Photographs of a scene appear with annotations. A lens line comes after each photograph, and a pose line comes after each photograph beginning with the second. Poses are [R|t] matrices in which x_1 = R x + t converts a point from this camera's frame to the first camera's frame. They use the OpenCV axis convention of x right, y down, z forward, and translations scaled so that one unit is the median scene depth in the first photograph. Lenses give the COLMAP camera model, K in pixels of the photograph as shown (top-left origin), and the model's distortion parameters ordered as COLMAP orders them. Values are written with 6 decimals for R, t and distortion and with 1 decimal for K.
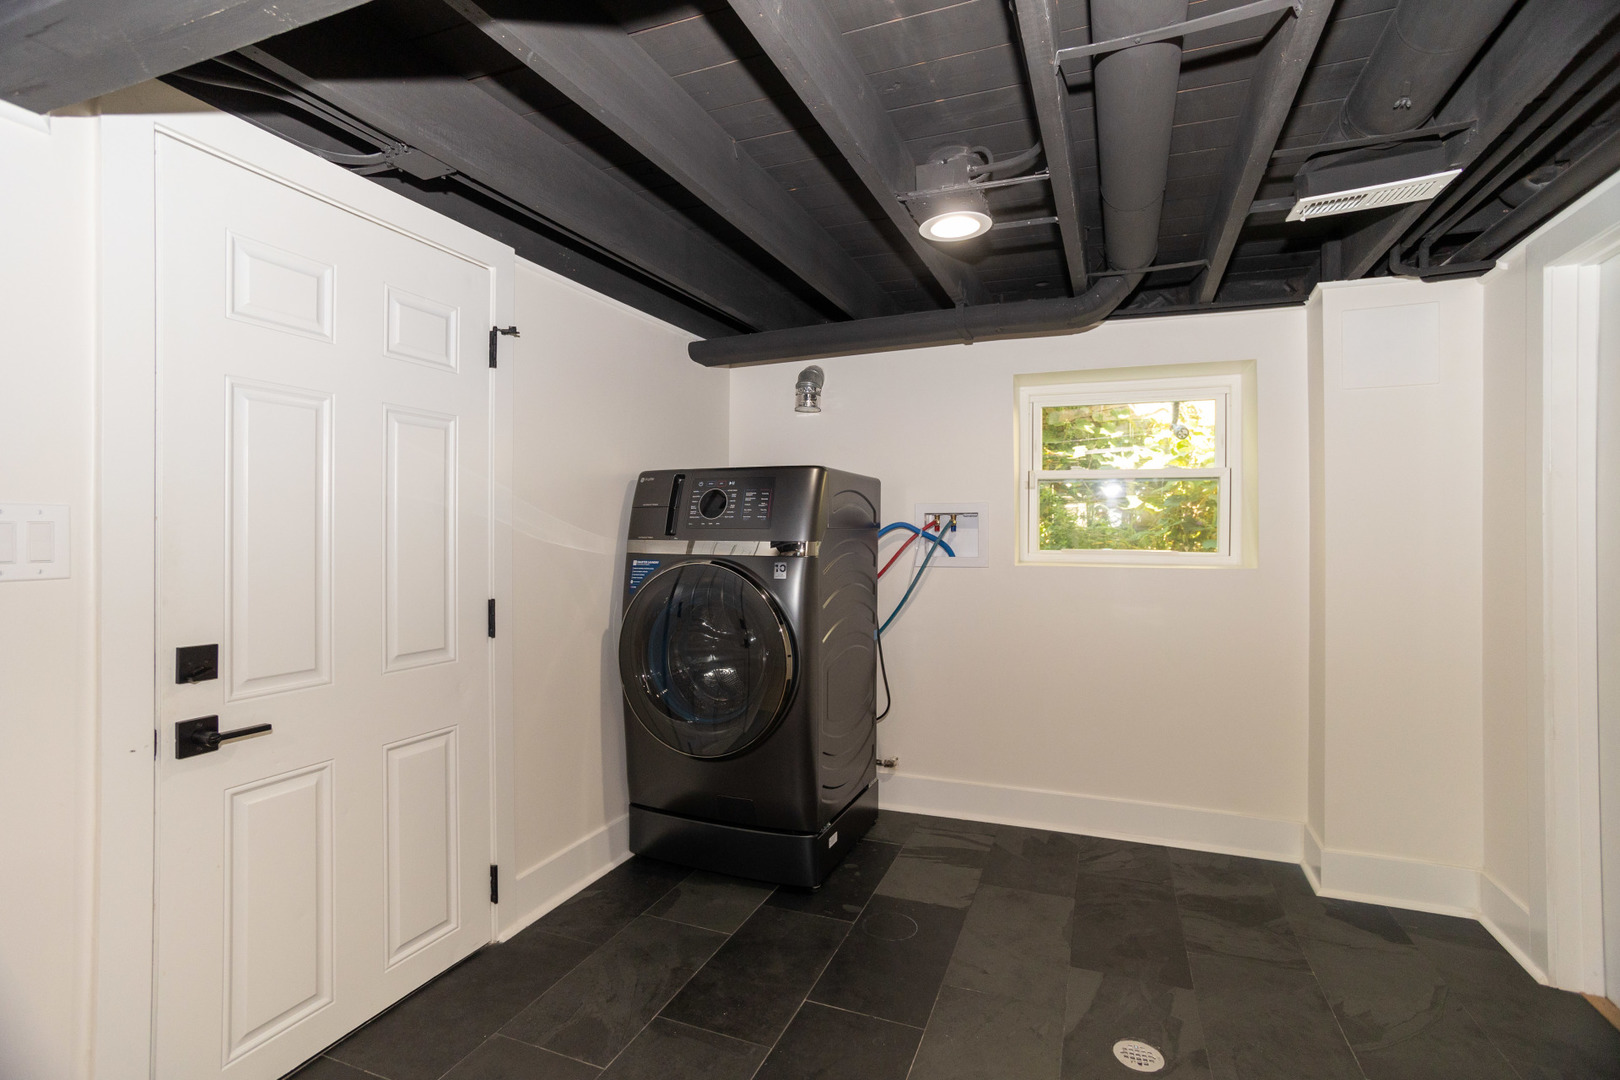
lens RADIAL K [[768.2, 0, 806.4], [0, 768.2, 533.9], [0, 0, 1]] dist [-0.020484, 0.002697]
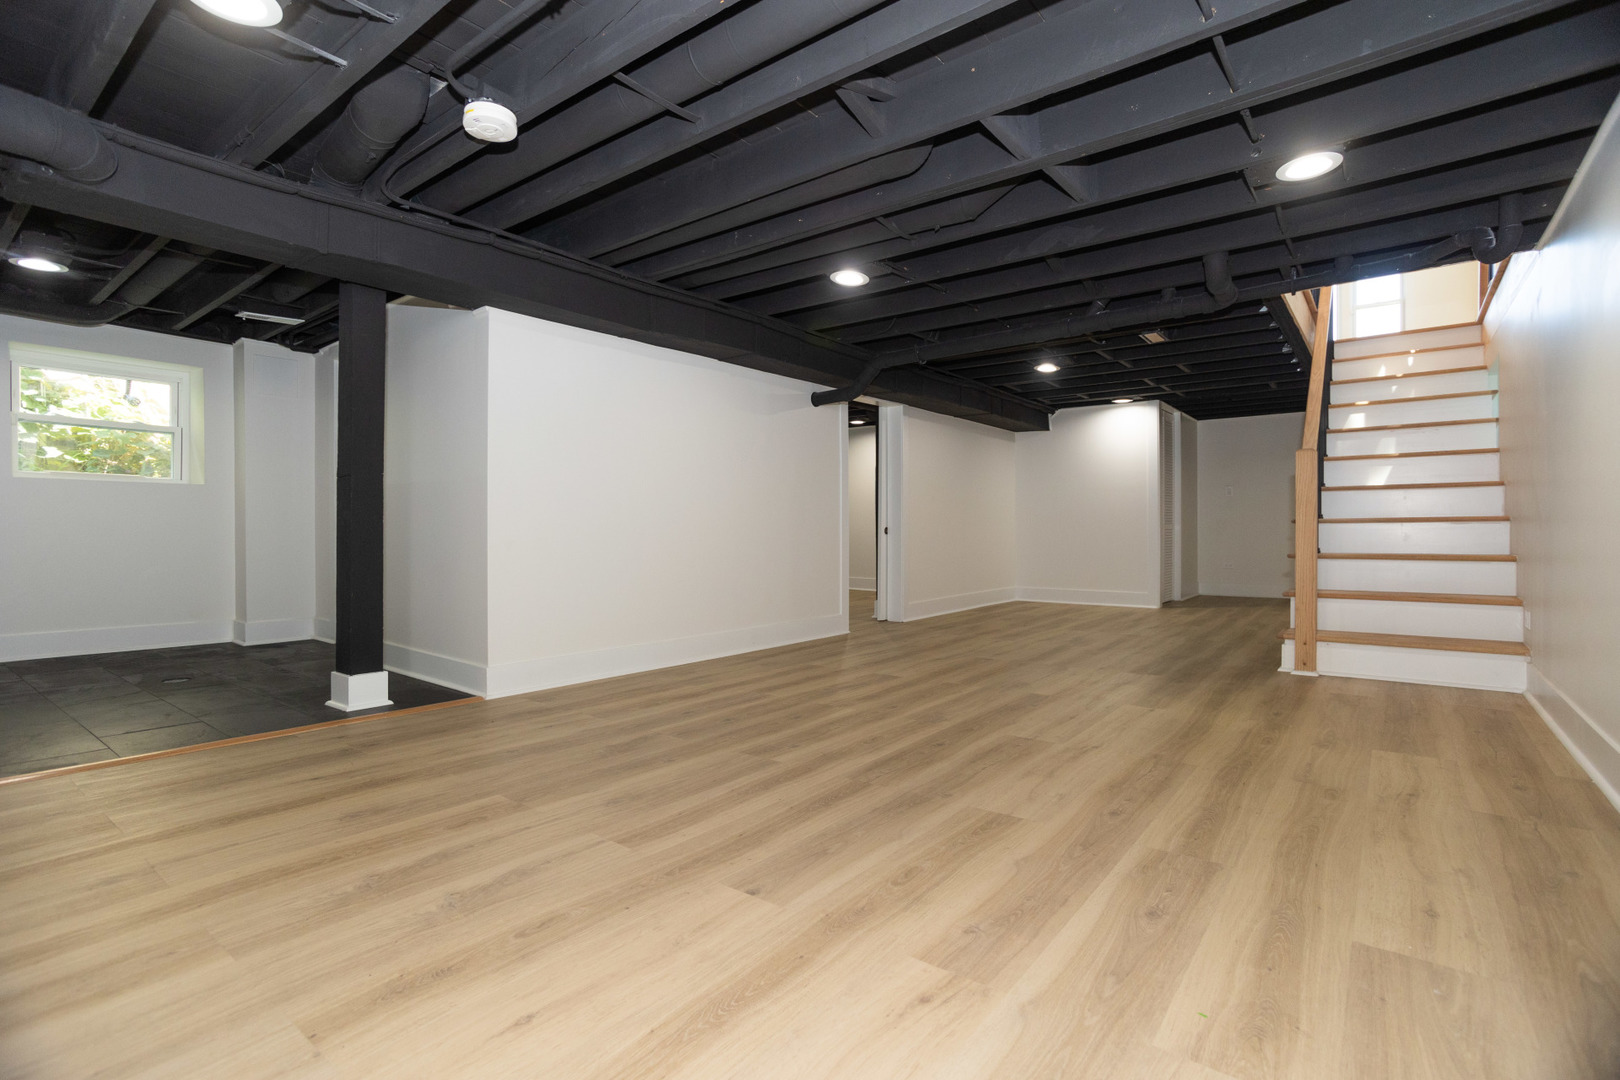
lens RADIAL K [[768.2, 0, 804.6], [0, 768.2, 533.4], [0, 0, 1]] dist [-0.020484, 0.002697]
pose [[0.278084, -0.010309, 0.960501, -0.768491], [0.002575, 0.999947, 0.009987, 0.153244], [-0.960553, -0.000304, 0.278096, -0.900935]]
